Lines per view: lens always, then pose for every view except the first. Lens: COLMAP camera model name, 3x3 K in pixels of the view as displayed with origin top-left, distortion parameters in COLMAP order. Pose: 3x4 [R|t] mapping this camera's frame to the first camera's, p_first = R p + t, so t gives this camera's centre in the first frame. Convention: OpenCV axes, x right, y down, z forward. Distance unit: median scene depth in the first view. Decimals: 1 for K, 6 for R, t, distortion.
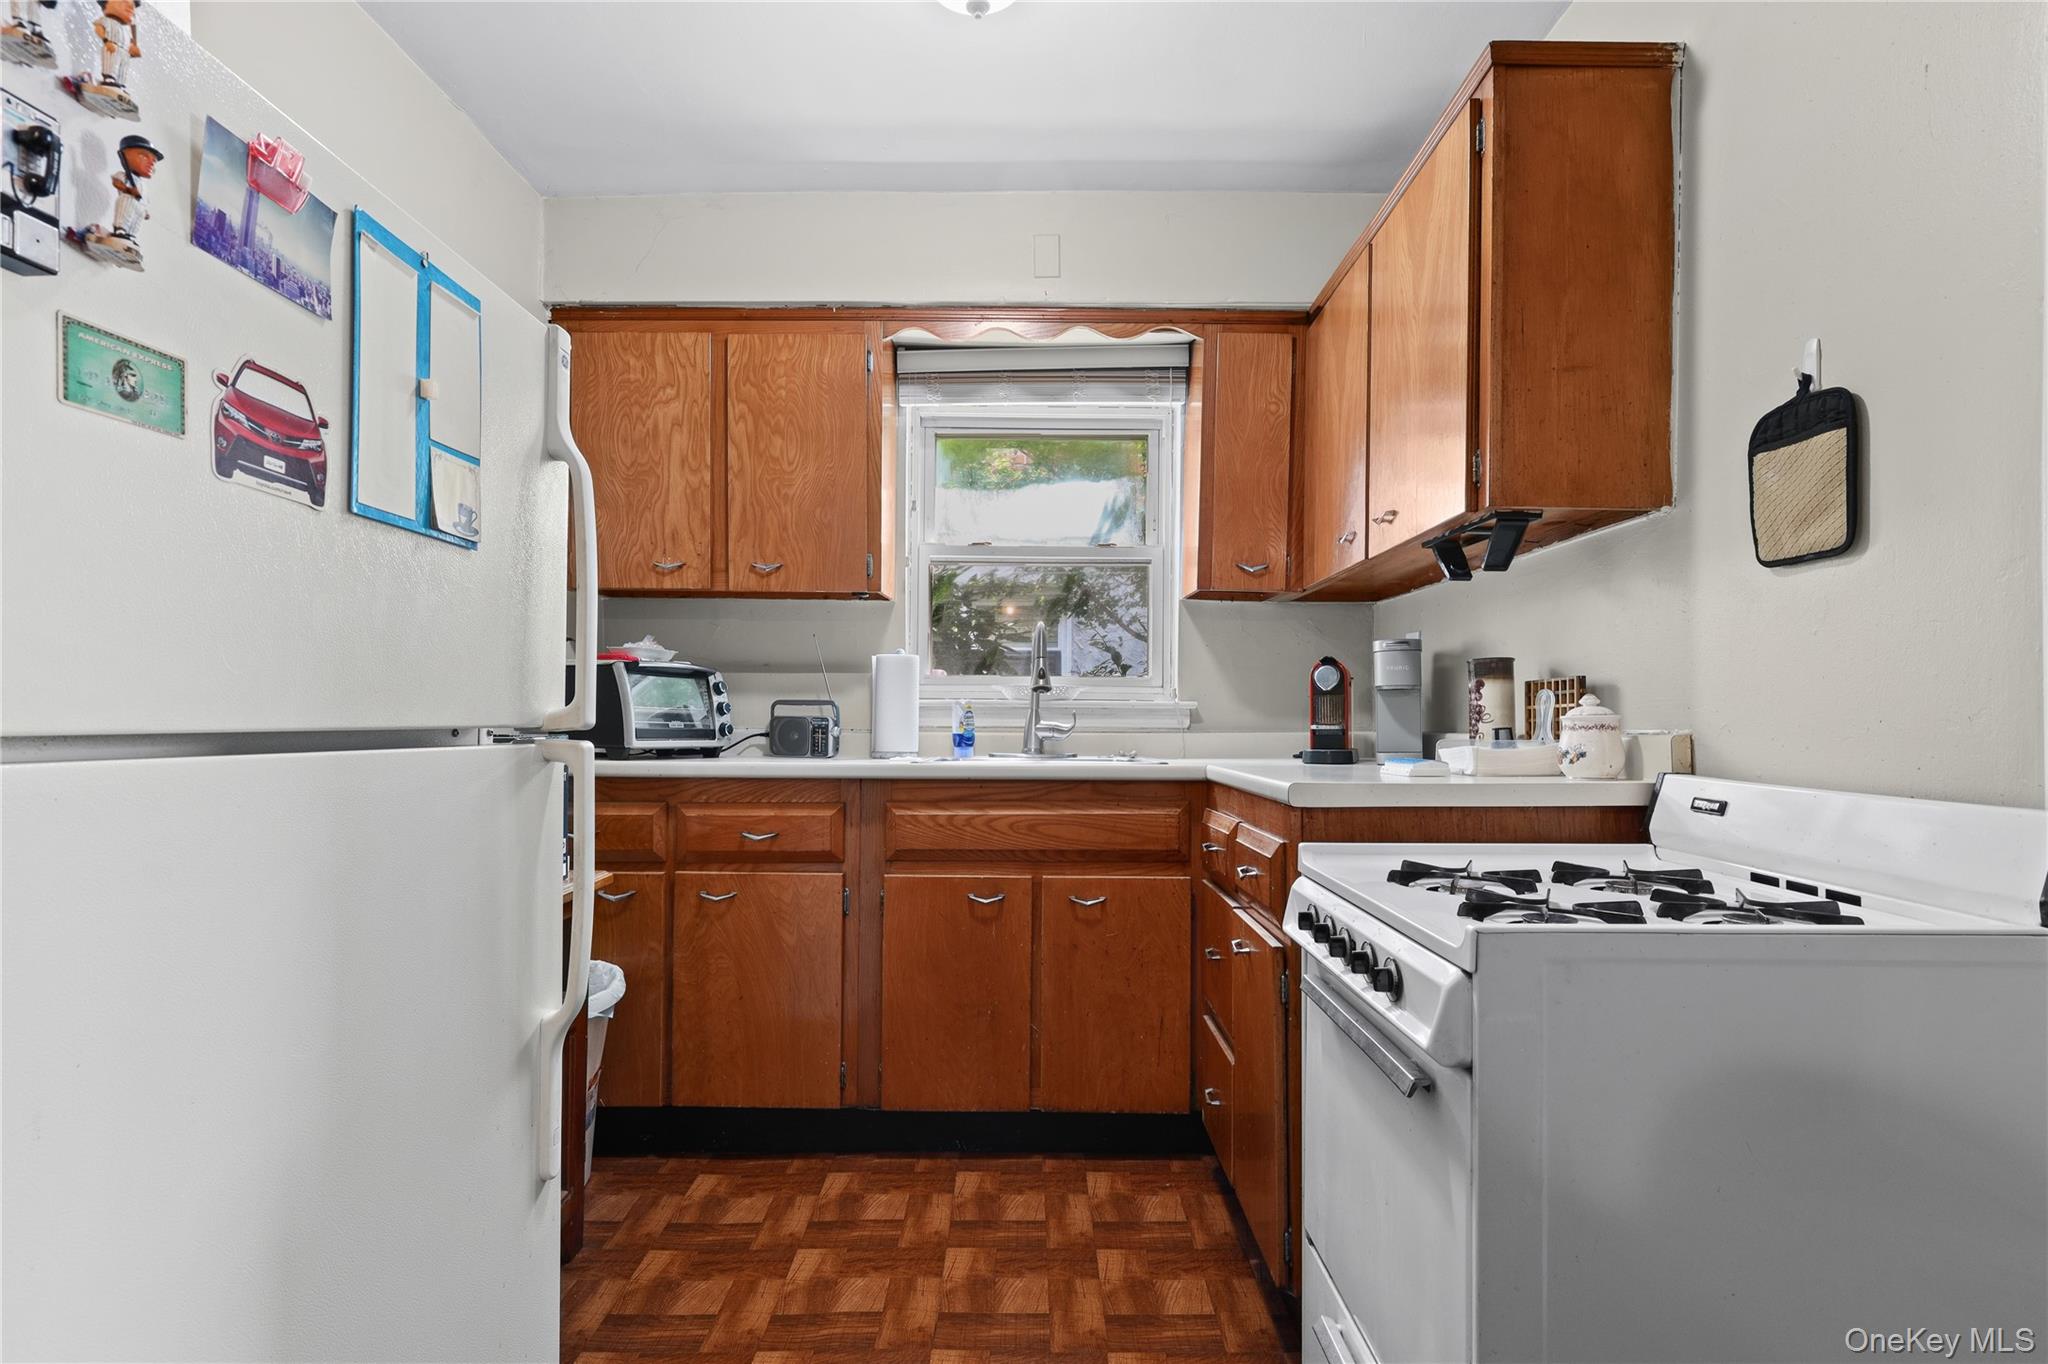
lens RADIAL K [[926.3, 0, 1025.4], [0, 926.3, 701.9], [0, 0, 1]] dist [-0.000435, -0.000038]
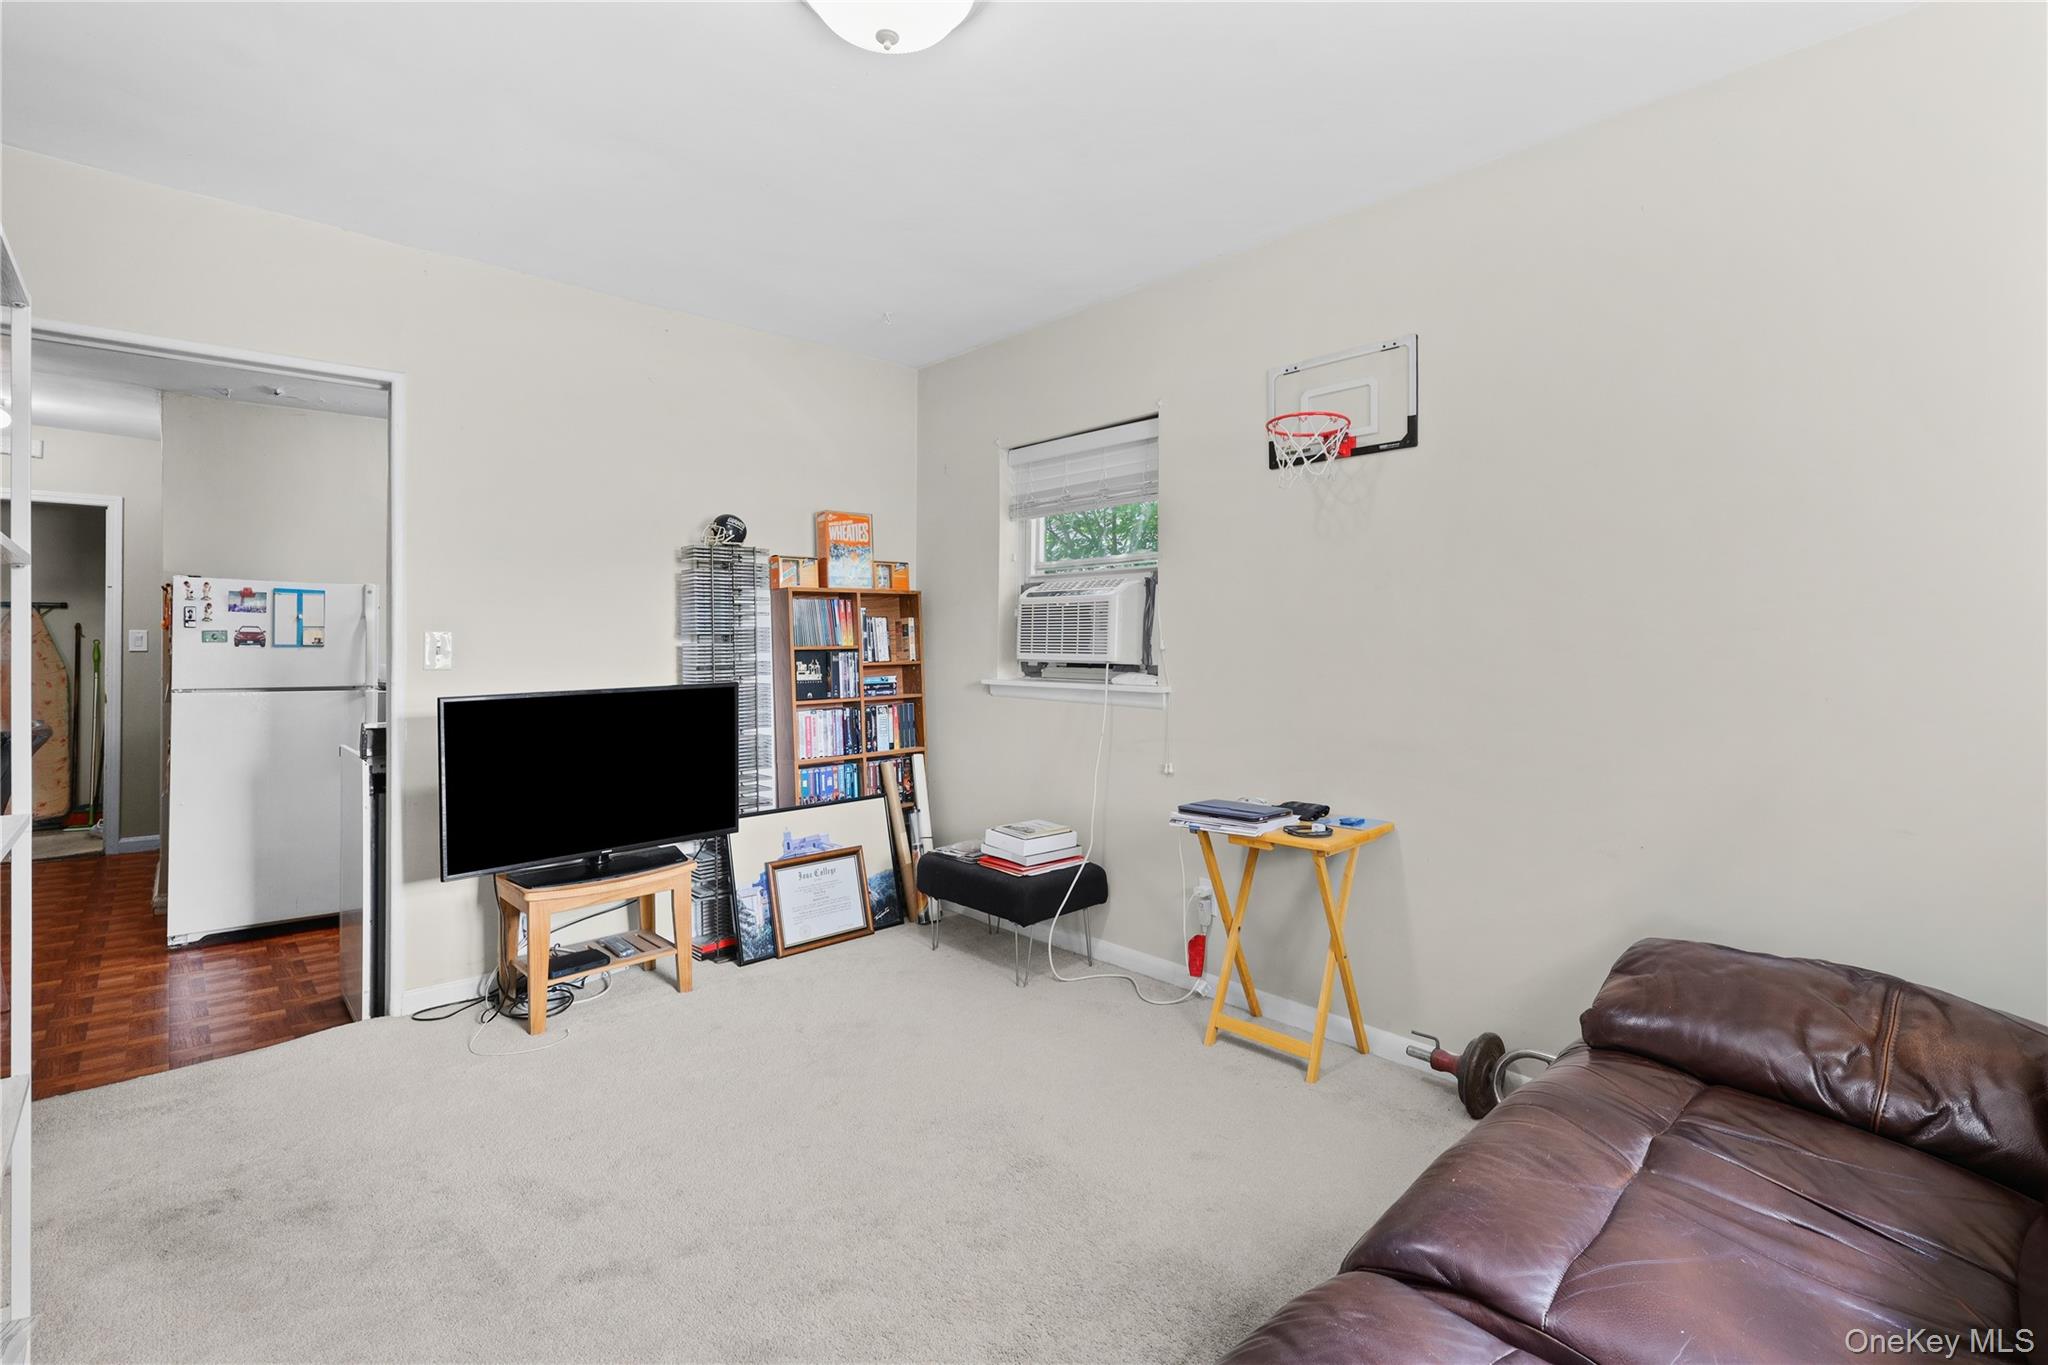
lens RADIAL K [[926.3, 0, 1021.2], [0, 926.3, 664.7], [0, 0, 1]] dist [-0.000435, -0.000038]
pose [[0.684896, 0.004147, -0.728629, 6.125765], [0.005545, 0.999925, 0.010903, -0.136356], [0.728620, -0.011508, 0.684821, 0.492059]]
